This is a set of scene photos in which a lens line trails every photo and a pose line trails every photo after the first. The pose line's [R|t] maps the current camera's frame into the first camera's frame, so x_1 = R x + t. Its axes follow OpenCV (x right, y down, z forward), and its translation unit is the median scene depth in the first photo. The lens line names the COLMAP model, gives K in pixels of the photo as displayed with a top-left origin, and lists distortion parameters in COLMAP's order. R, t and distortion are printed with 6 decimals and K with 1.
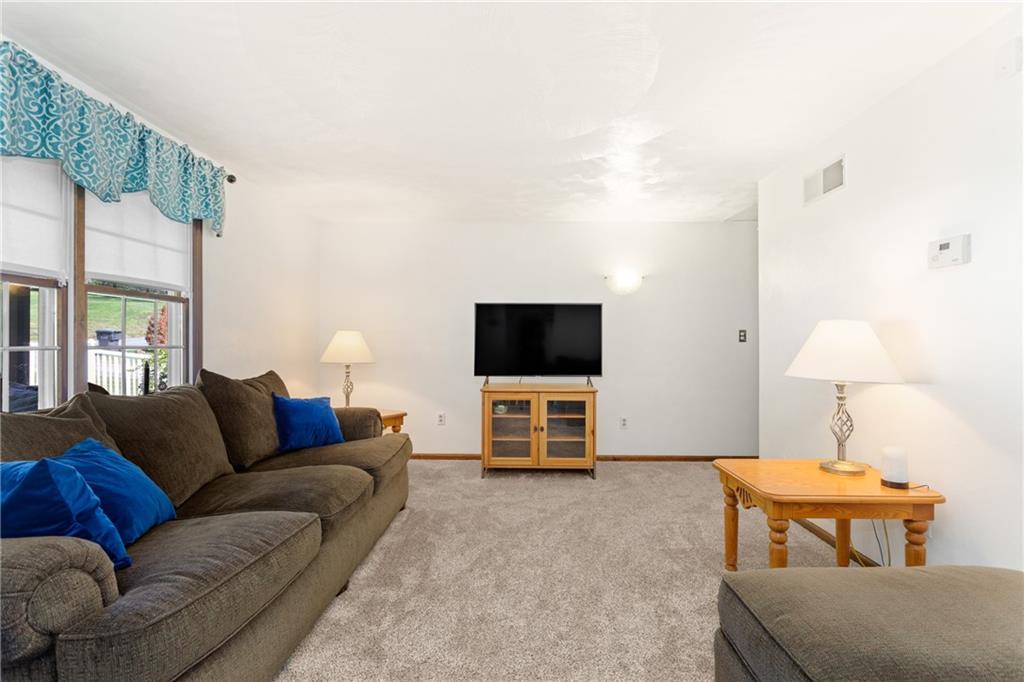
lens RADIAL K [[493.9, 0, 545.0], [0, 493.9, 338.8], [0, 0, 1]] dist [-0.013456, 0.003092]
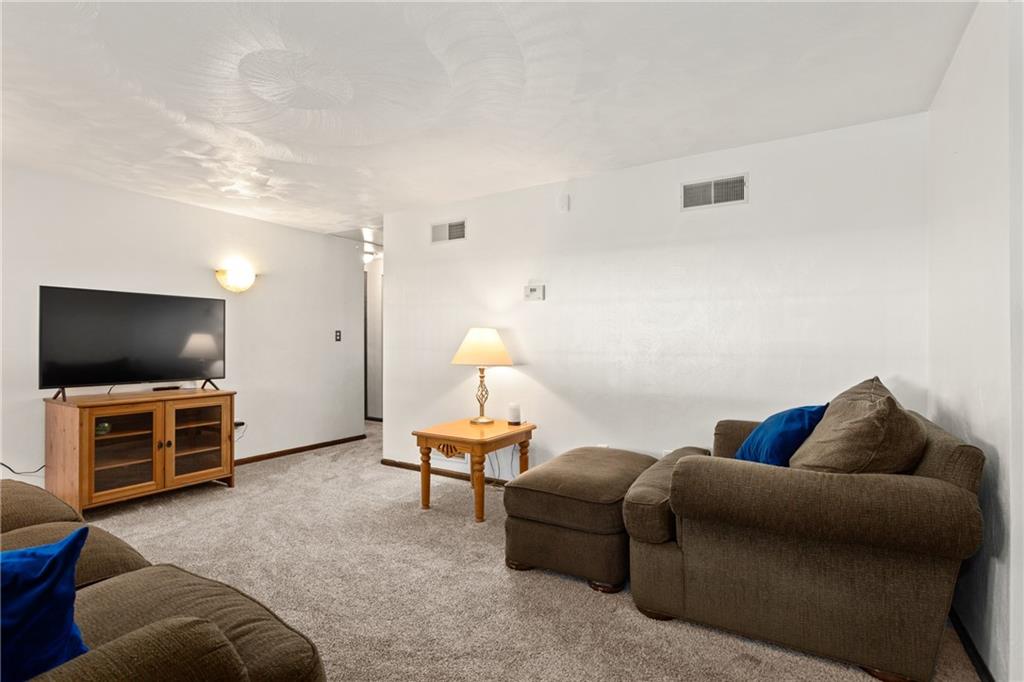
lens RADIAL K [[493.9, 0, 511.2], [0, 493.9, 340.2], [0, 0, 1]] dist [-0.013456, 0.003092]
pose [[0.505489, 0.001954, 0.862831, -0.437531], [-0.007363, 0.999971, 0.002049, -0.000957], [-0.862802, -0.007389, 0.505489, 0.070183]]
